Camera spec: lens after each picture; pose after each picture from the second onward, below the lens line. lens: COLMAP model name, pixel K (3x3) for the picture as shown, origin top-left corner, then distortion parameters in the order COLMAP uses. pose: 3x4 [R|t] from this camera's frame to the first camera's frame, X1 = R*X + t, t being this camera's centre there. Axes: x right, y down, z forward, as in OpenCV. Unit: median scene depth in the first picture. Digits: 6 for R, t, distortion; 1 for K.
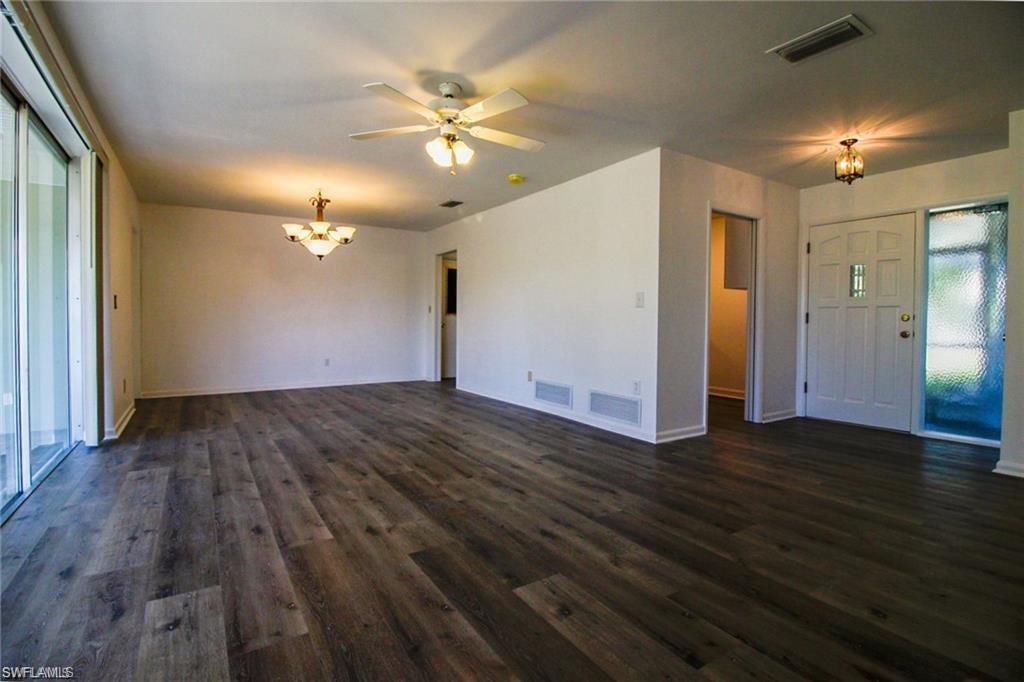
lens RADIAL K [[485.7, 0, 508.7], [0, 485.7, 320.9], [0, 0, 1]] dist [0.002651, 0.000201]
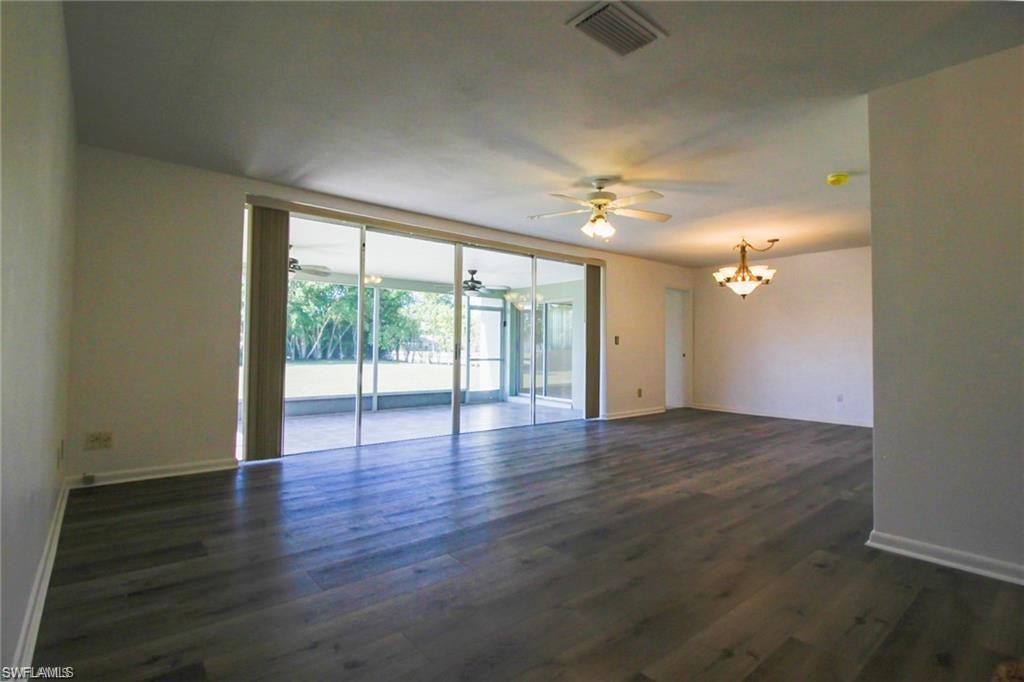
lens RADIAL K [[485.7, 0, 515.2], [0, 485.7, 344.9], [0, 0, 1]] dist [0.002651, 0.000201]
pose [[0.125475, -0.004139, -0.992088, 1.158214], [-0.007767, 0.999957, -0.005155, -0.014029], [0.992066, 0.008353, 0.125437, 0.579117]]
